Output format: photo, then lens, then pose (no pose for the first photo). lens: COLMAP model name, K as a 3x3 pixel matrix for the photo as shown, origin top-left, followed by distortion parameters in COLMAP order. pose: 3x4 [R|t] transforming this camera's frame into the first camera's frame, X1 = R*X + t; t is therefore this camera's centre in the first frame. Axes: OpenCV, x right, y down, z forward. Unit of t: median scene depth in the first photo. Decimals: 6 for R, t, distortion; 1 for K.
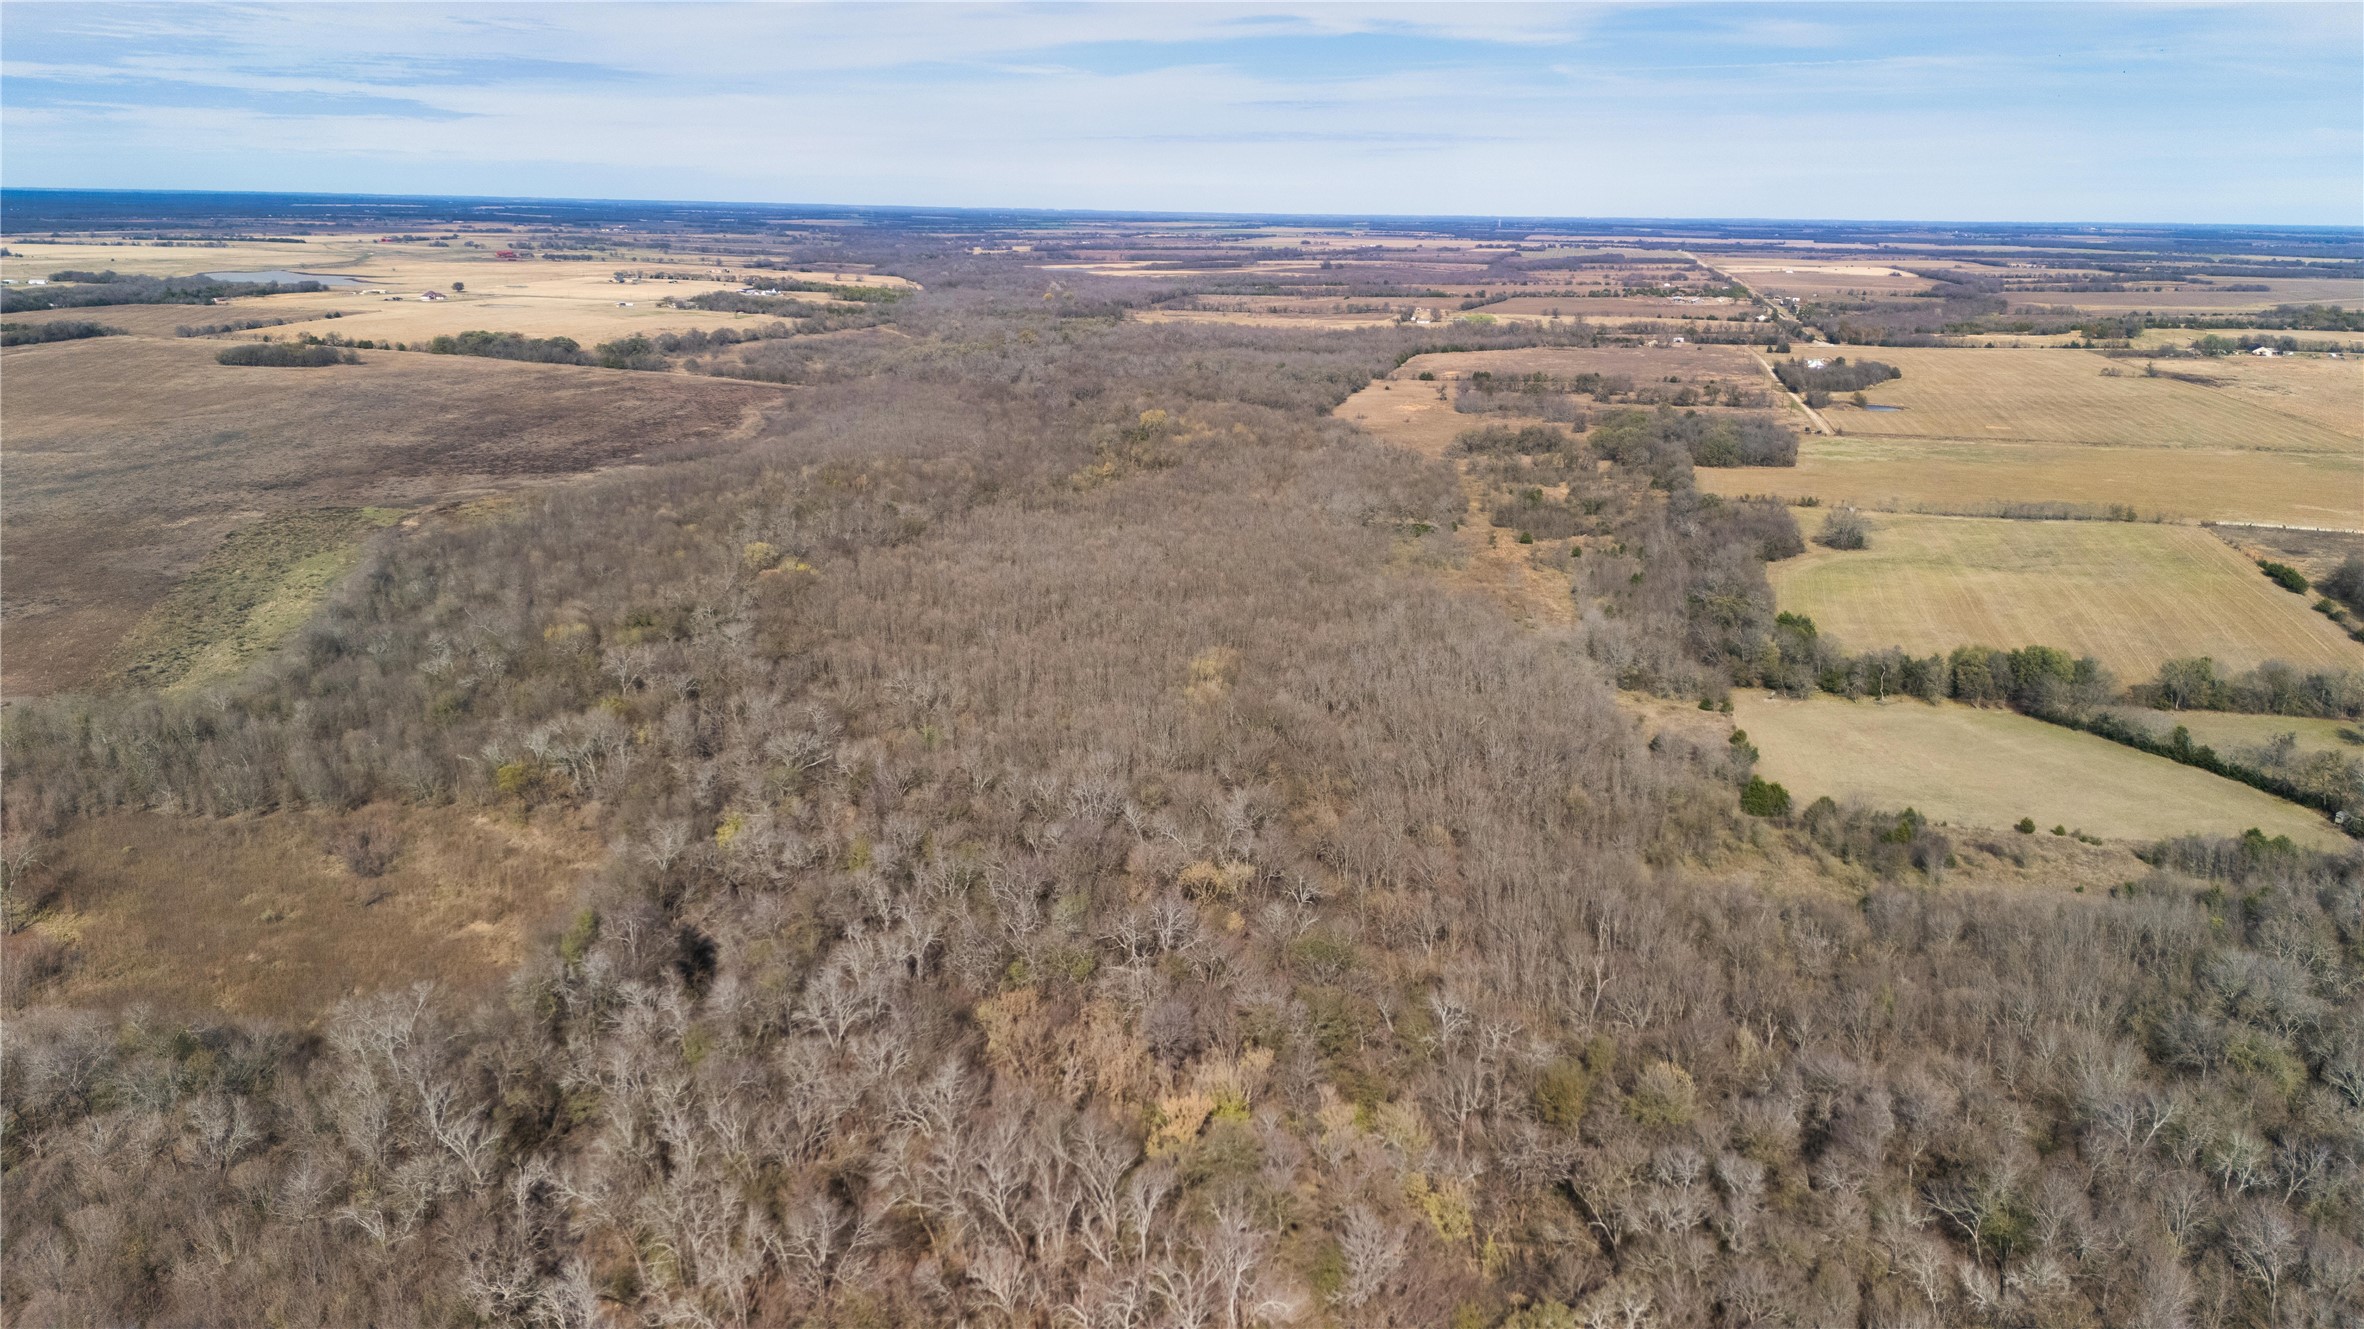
lens RADIAL K [[1667.9, 0, 1197.5], [0, 1667.9, 667.3], [0, 0, 1]] dist [0.070830, -0.066021]
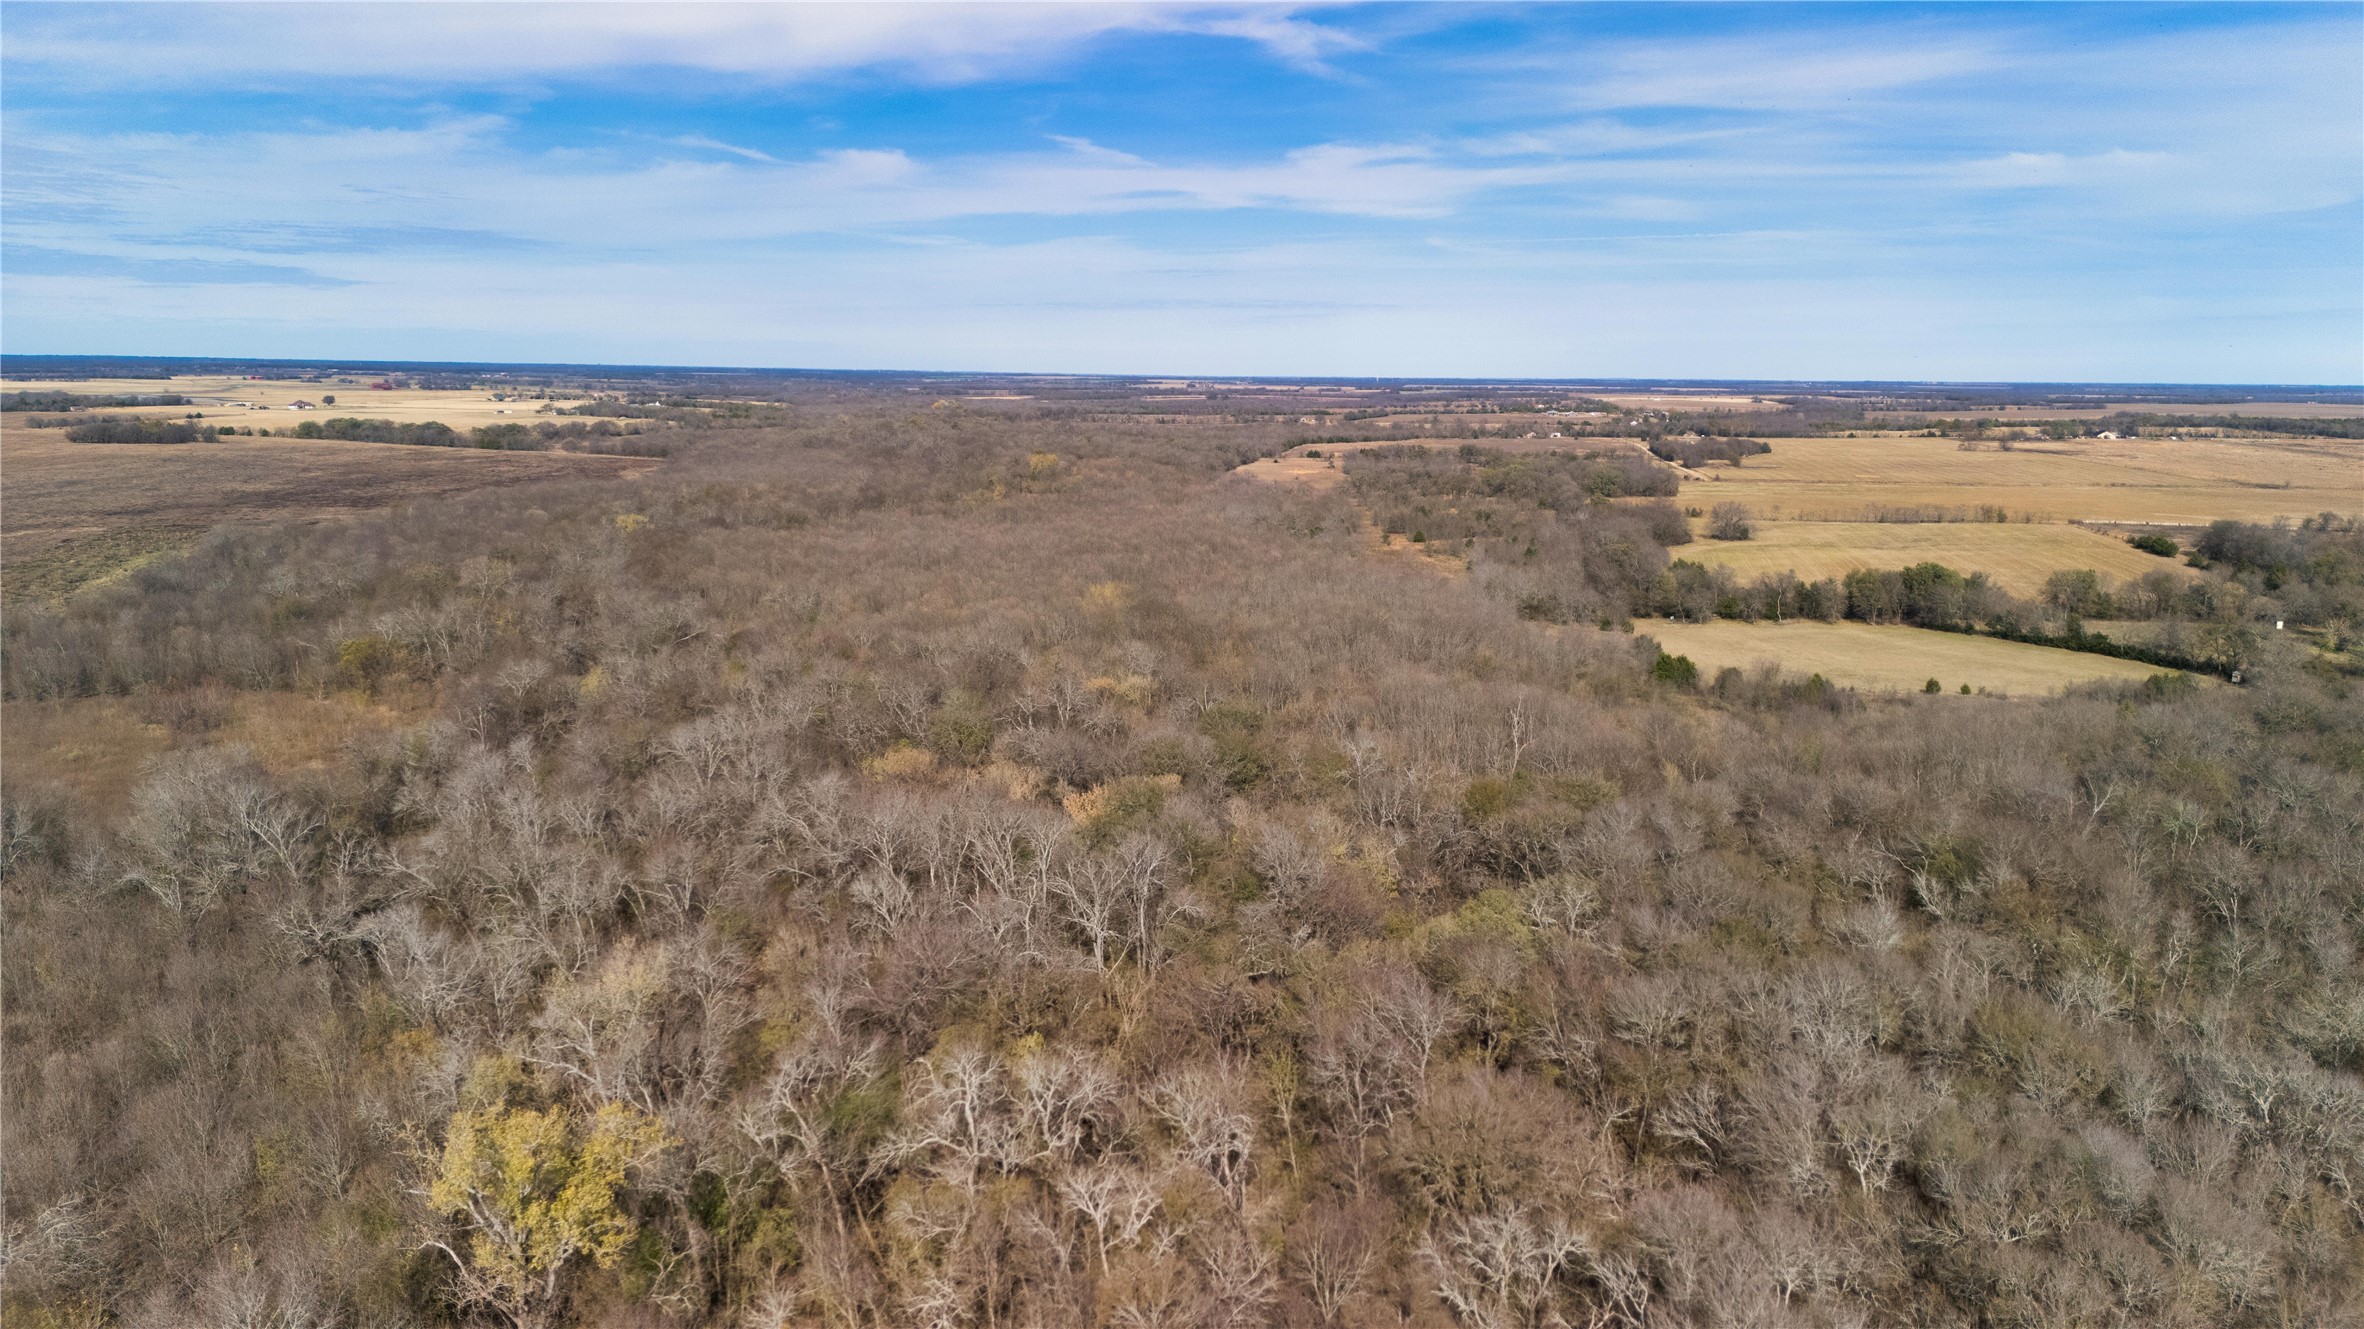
lens RADIAL K [[1680.5, 0, 1182.0], [0, 1680.5, 664.5], [0, 0, 1]] dist [0.054203, -0.043055]
pose [[0.997778, 0.019463, 0.063719, -0.006169], [-0.009650, 0.988511, -0.150837, 0.129329], [-0.065923, 0.149887, 0.986503, 0.026541]]
